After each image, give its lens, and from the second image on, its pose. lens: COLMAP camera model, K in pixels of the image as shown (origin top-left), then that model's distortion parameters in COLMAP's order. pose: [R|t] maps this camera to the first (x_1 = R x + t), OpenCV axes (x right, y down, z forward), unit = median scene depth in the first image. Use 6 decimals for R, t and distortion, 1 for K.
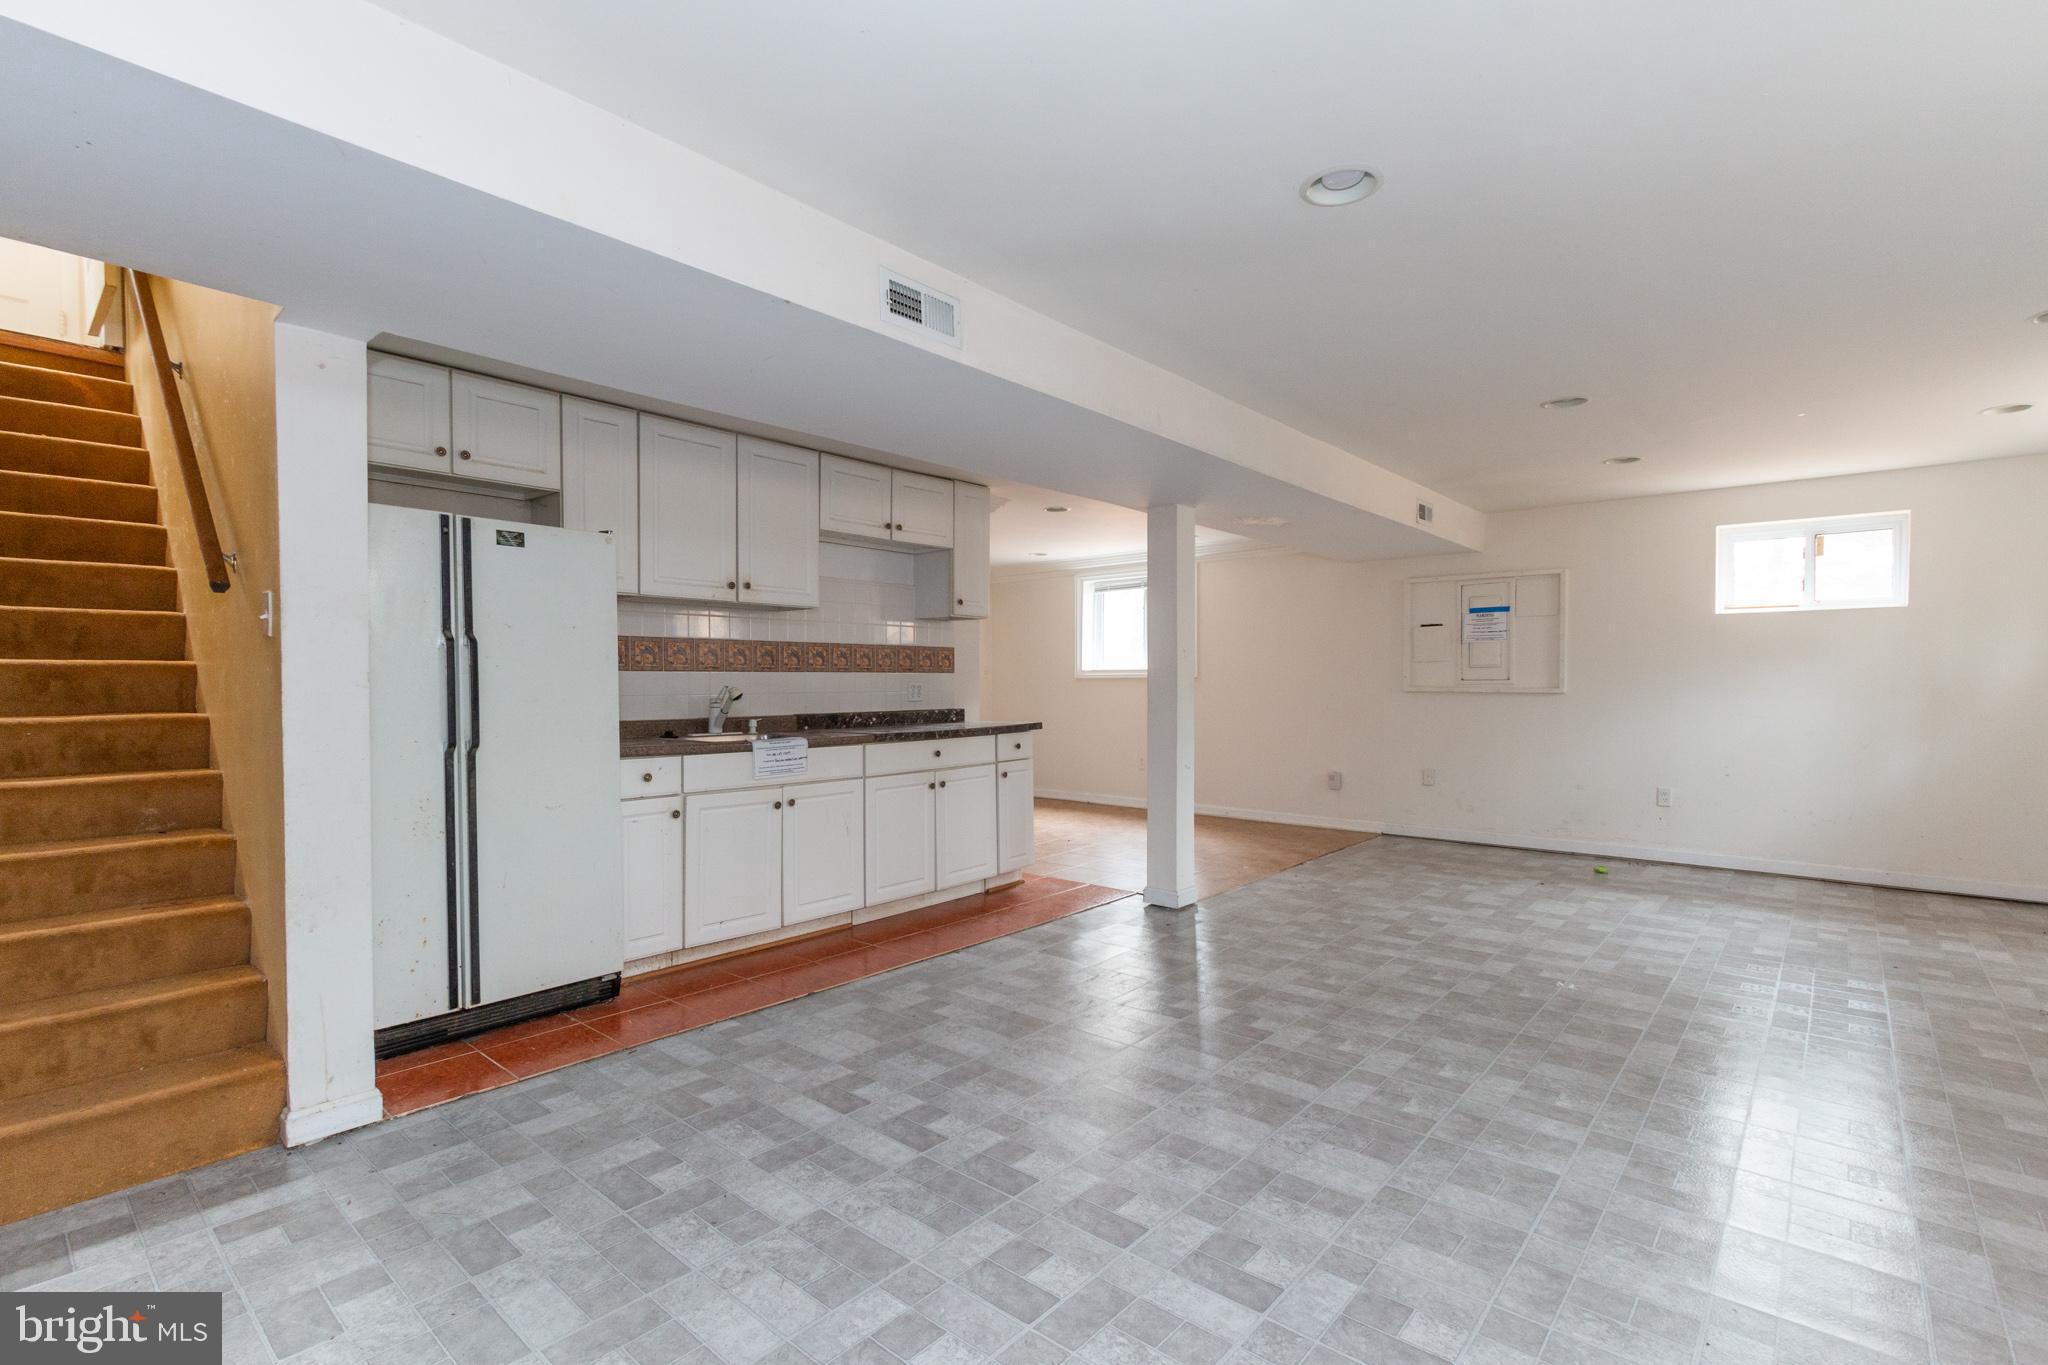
lens RADIAL K [[965.4, 0, 1017.7], [0, 965.4, 688.3], [0, 0, 1]] dist [0.008917, -0.002318]
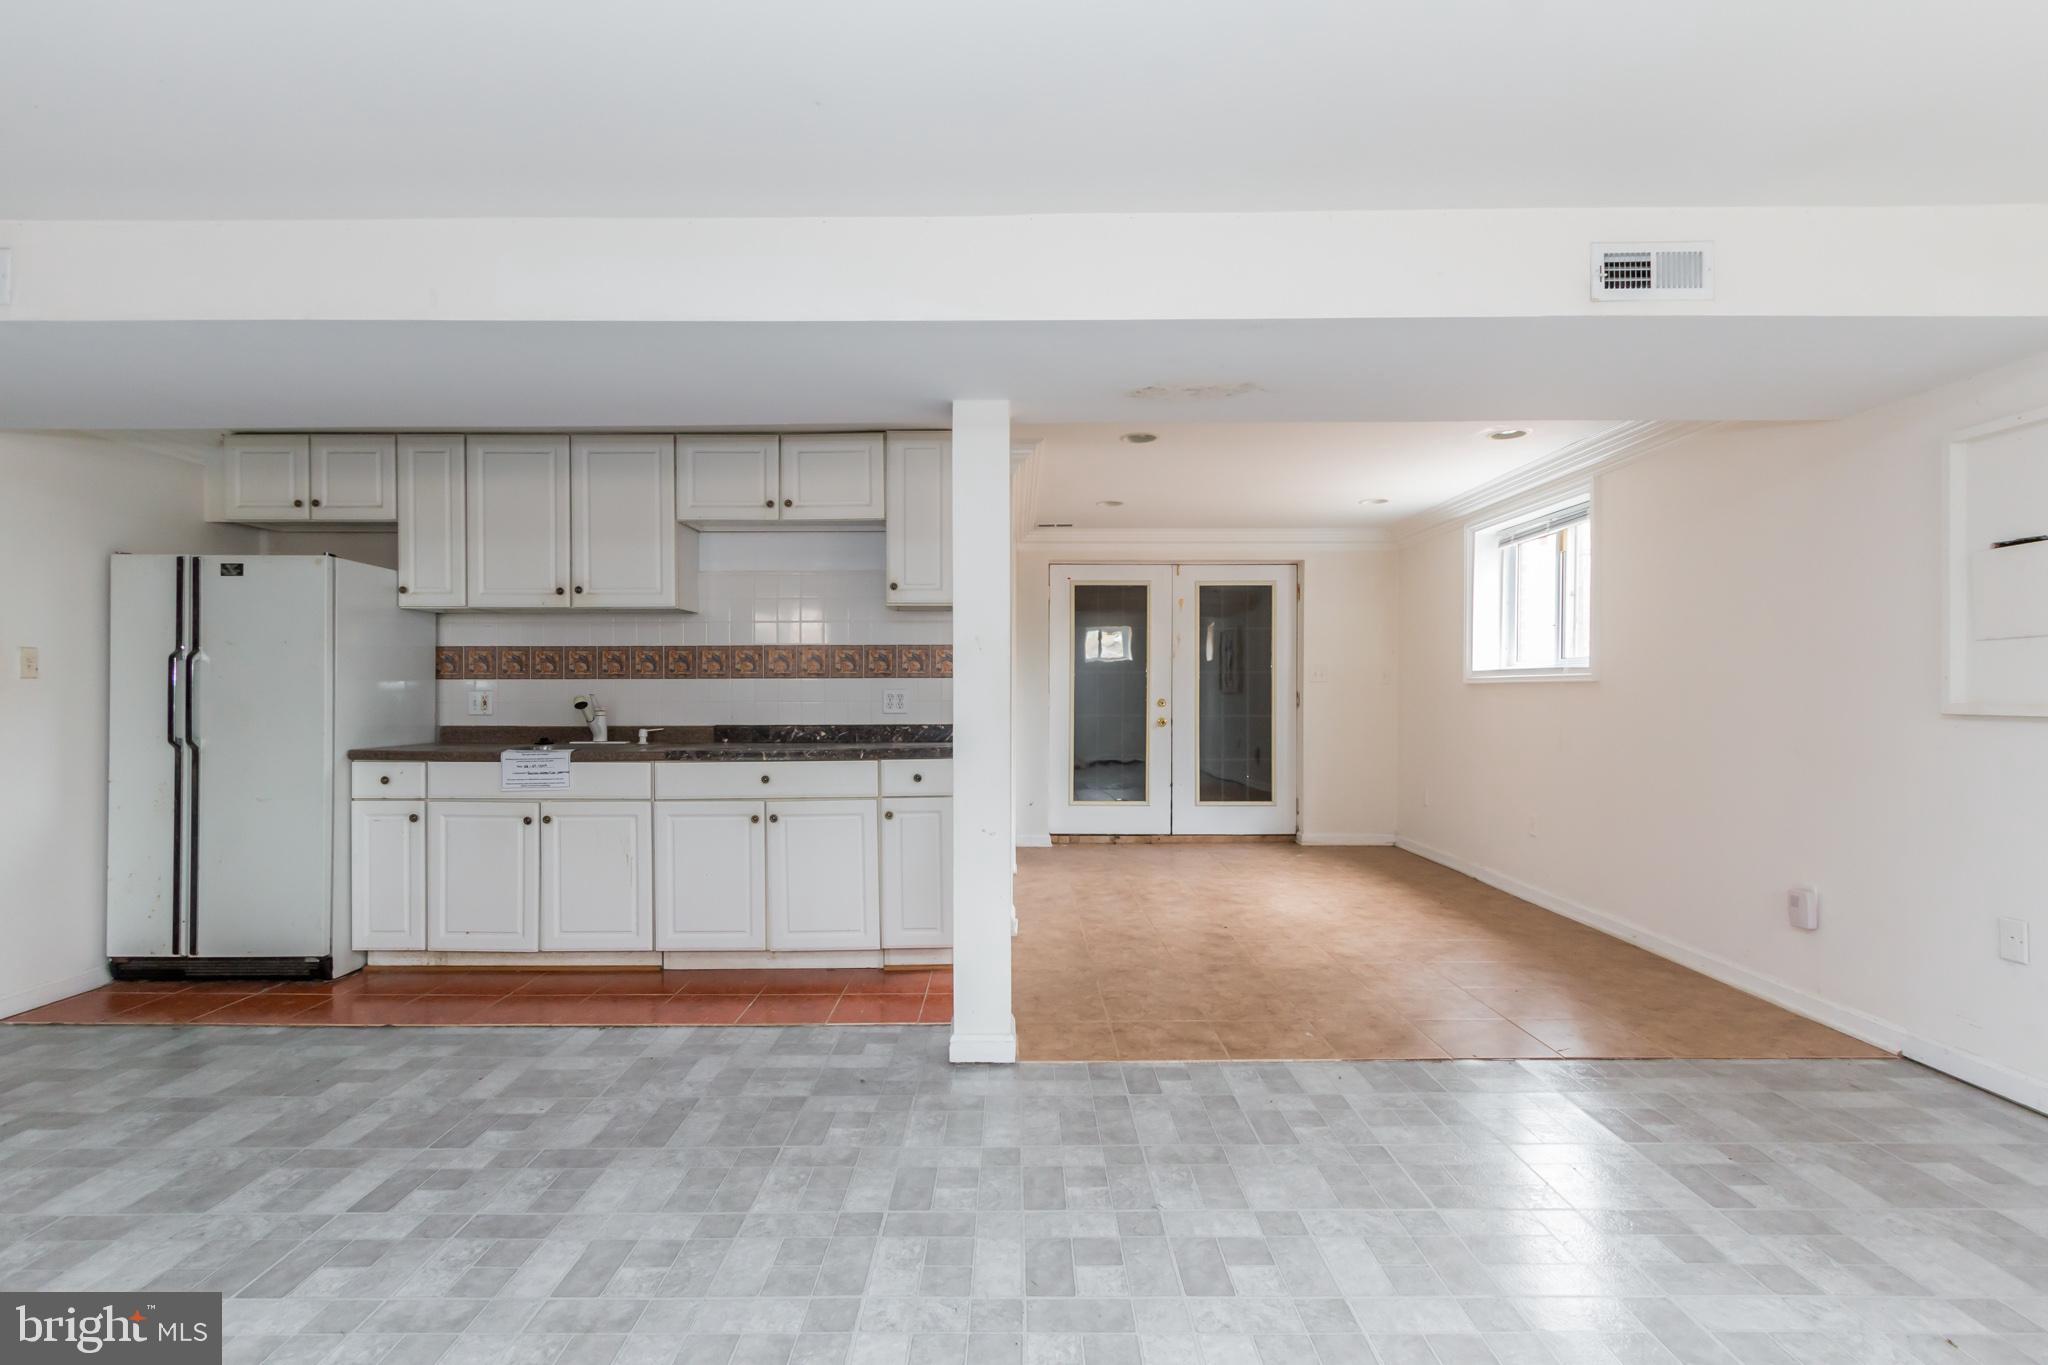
lens RADIAL K [[965.4, 0, 1019.8], [0, 965.4, 683.6], [0, 0, 1]] dist [0.008917, -0.002318]
pose [[0.641094, -0.004247, -0.767451, 0.759330], [-0.004468, 0.999947, -0.009266, -0.005937], [0.767449, 0.009369, 0.641041, 0.736123]]
